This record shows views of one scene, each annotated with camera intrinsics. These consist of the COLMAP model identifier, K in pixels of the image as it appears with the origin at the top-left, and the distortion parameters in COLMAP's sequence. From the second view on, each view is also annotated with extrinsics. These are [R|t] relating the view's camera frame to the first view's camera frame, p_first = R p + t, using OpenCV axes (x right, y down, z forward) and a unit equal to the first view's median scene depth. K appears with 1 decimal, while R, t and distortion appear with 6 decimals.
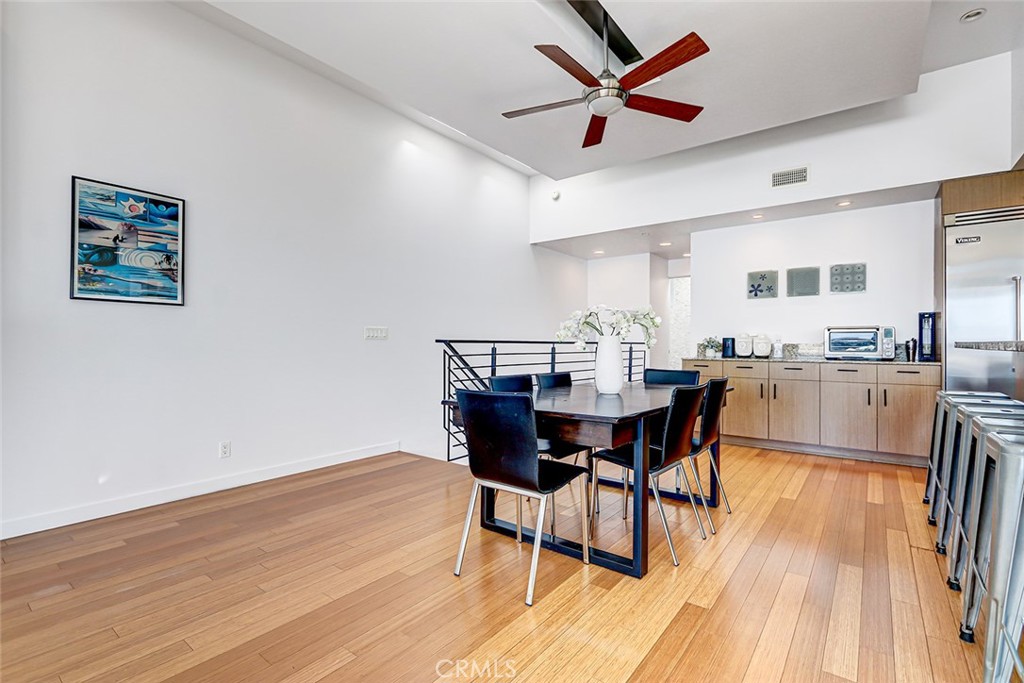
lens RADIAL K [[471.8, 0, 508.6], [0, 471.8, 341.8], [0, 0, 1]] dist [-0.001306, -0.000628]
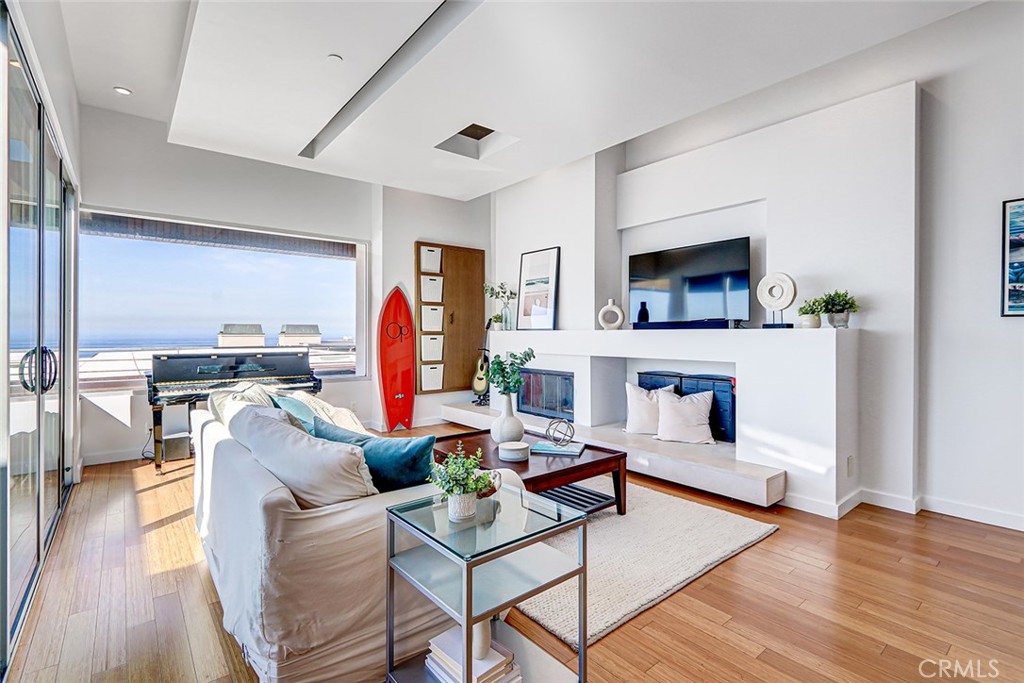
lens RADIAL K [[471.8, 0, 511.7], [0, 471.8, 333.0], [0, 0, 1]] dist [-0.001306, -0.000628]
pose [[-0.214176, 0.003140, -0.976790, 0.312994], [0.004536, 0.999987, 0.002220, -0.053692], [0.976785, -0.003955, -0.214187, 0.122010]]
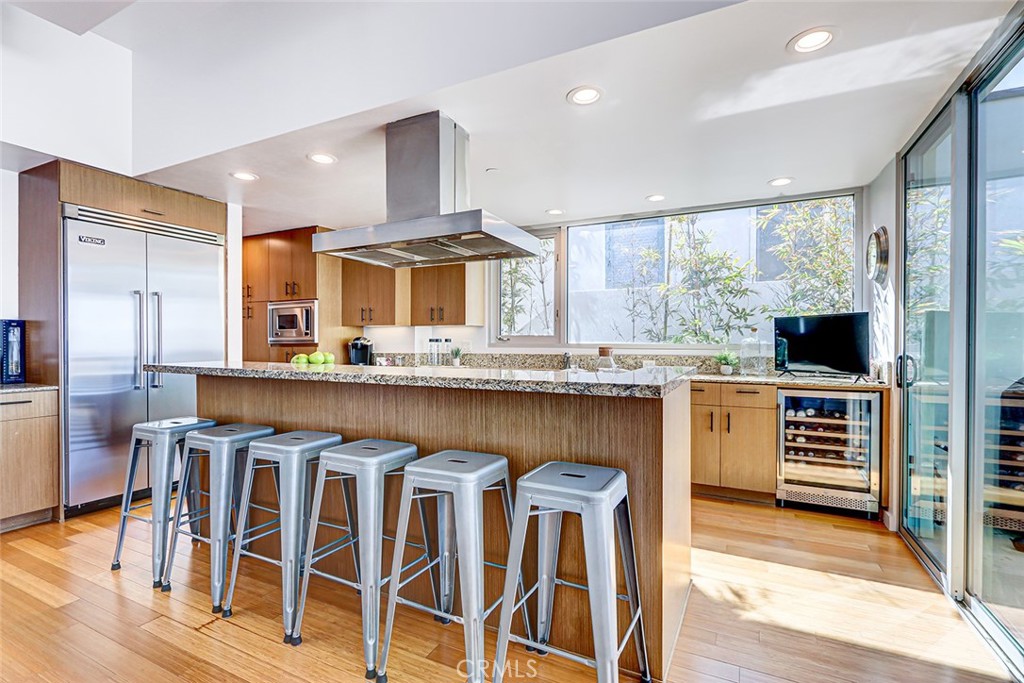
lens RADIAL K [[471.8, 0, 512.3], [0, 471.8, 343.5], [0, 0, 1]] dist [-0.001306, -0.000628]
pose [[-0.203900, -0.007246, 0.978965, -0.024898], [-0.005277, 0.999966, 0.006303, -0.044966], [-0.978977, -0.003881, -0.203932, 0.505681]]
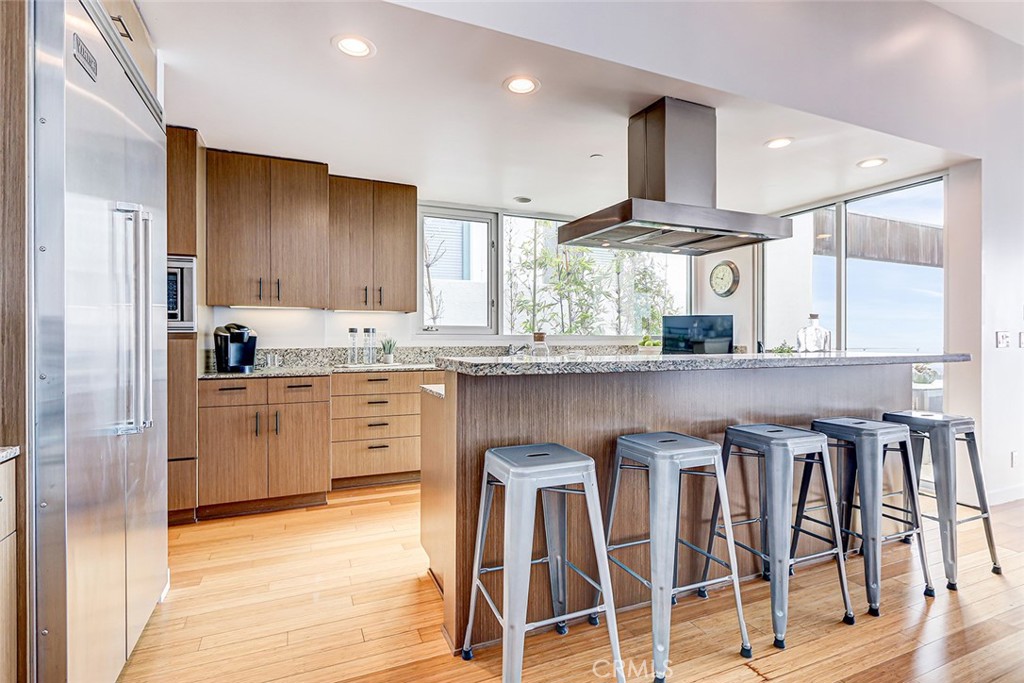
lens RADIAL K [[510.2, 0, 509.6], [0, 510.2, 338.9], [0, 0, 1]] dist [0.003973, 0.000493]
pose [[-0.879777, -0.004795, 0.475363, 0.657398], [-0.005879, 0.999982, -0.000793, -0.023708], [-0.475351, -0.003493, -0.879789, 1.410128]]
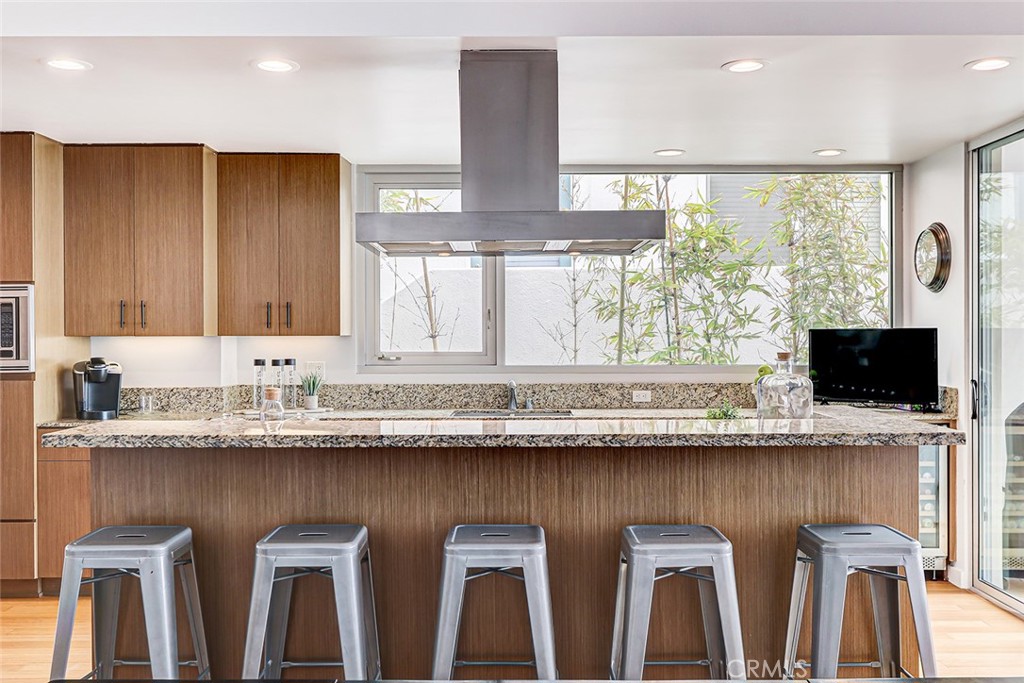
lens RADIAL K [[994.2, 0, 514.0], [0, 994.2, 339.2], [0, 0, 1]] dist [-0.007030, 0.000000]
pose [[-0.618243, -0.004992, 0.785972, -0.107144], [-0.002238, 0.999987, 0.004591, -0.097282], [-0.785984, 0.001079, -0.618246, 1.213998]]
